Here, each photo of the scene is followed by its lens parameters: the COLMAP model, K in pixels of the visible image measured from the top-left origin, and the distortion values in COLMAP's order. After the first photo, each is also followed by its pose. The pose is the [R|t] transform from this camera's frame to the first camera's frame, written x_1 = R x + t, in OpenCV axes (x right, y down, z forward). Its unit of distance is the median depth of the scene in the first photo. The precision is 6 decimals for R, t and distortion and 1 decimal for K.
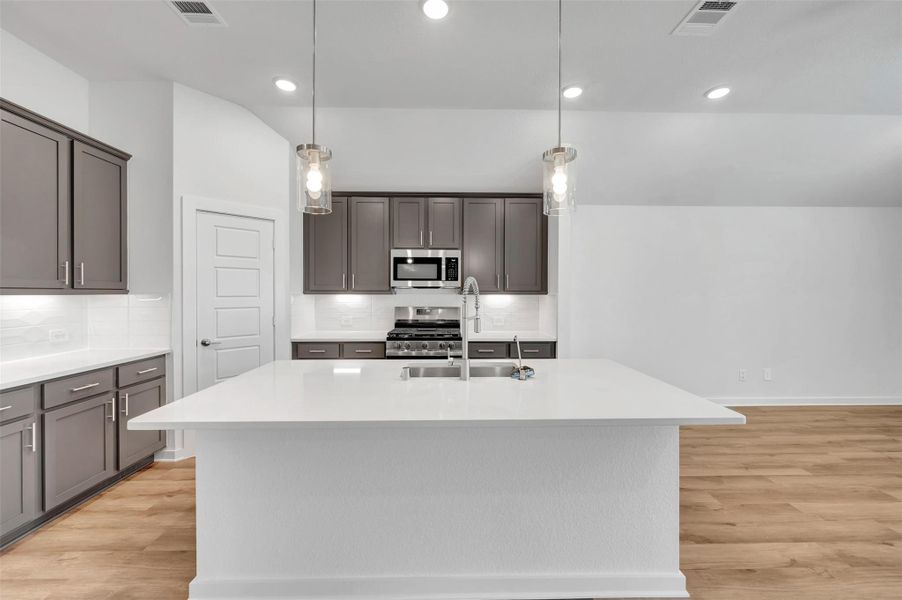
lens RADIAL K [[357.1, 0, 452.3], [0, 357.1, 295.3], [0, 0, 1]] dist [0.000152, 0.000193]
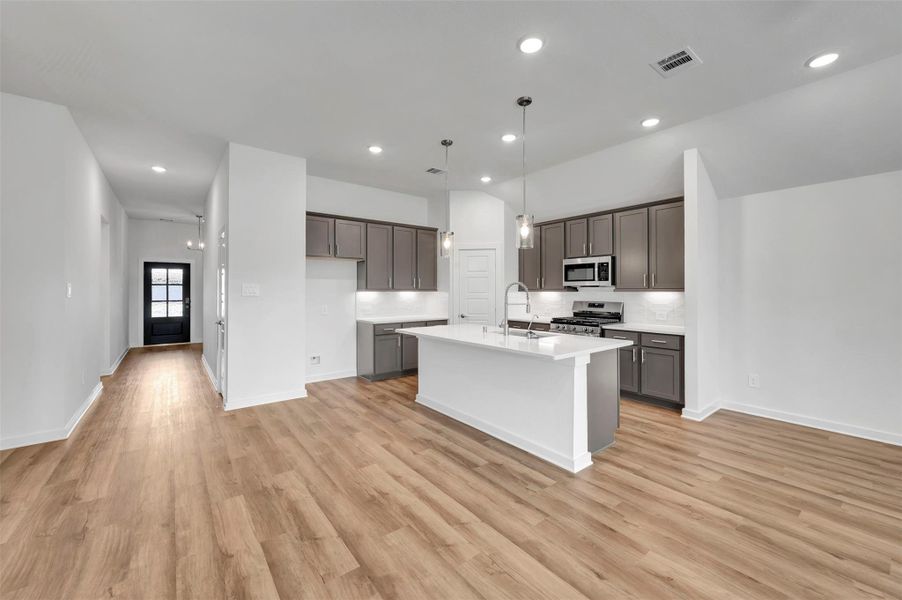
lens RADIAL K [[360.0, 0, 453.6], [0, 360.0, 290.3], [0, 0, 1]] dist [-0.000396, -0.000019]
pose [[0.599379, -0.004016, -0.800455, 0.742088], [-0.004390, 0.999956, -0.008304, 0.005942], [0.800453, 0.008491, 0.599335, -0.202265]]
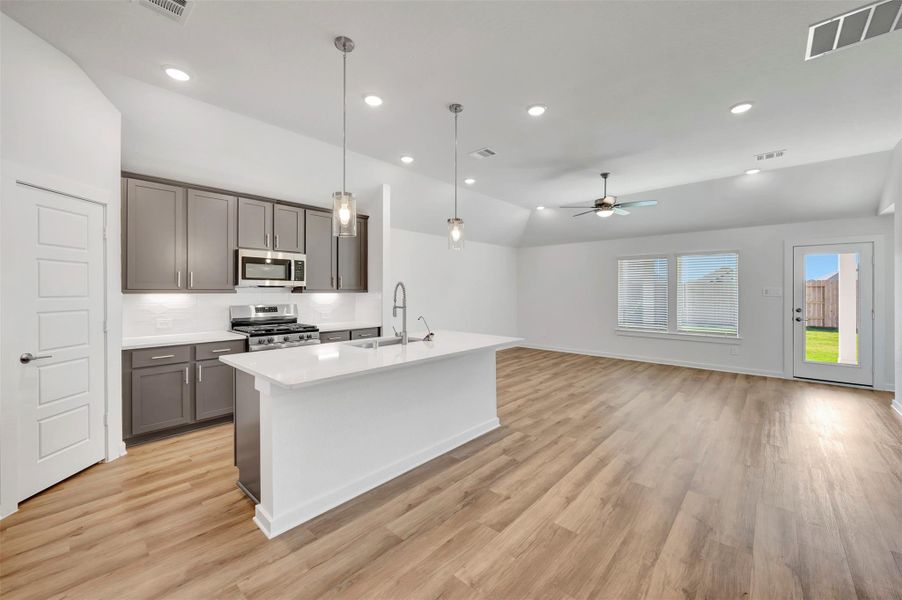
lens RADIAL K [[360.0, 0, 453.6], [0, 360.0, 290.3], [0, 0, 1]] dist [-0.000396, -0.000019]
pose [[0.683320, -0.001260, 0.730118, -0.531595], [0.008077, 0.999950, -0.005834, 0.000375], [-0.730074, 0.009883, 0.683296, -0.151900]]
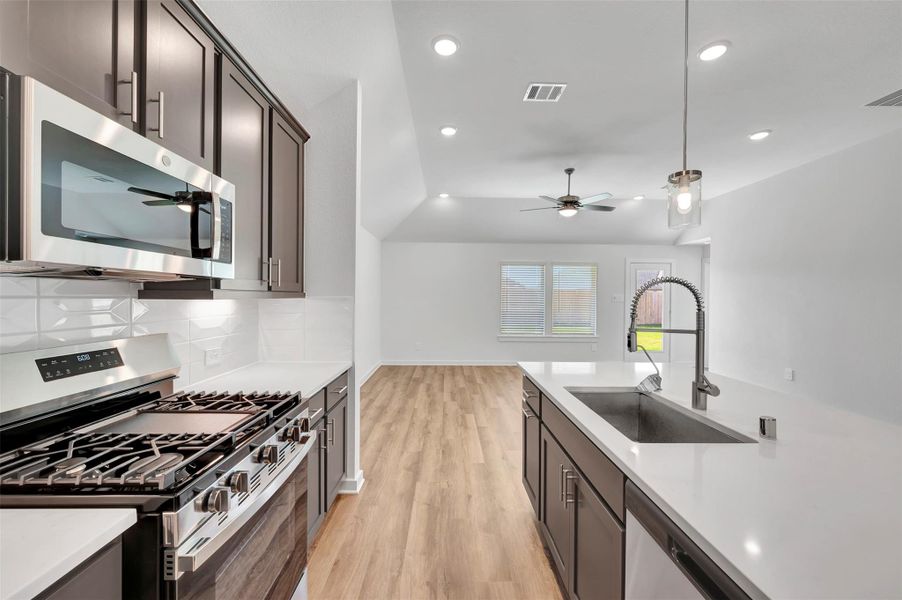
lens RADIAL K [[357.1, 0, 452.3], [0, 357.1, 295.3], [0, 0, 1]] dist [0.000152, 0.000193]
pose [[0.007041, -0.000829, 0.999975, -0.391843], [-0.000470, 1.000000, 0.000832, -0.006433], [-0.999975, -0.000475, 0.007040, 0.806123]]
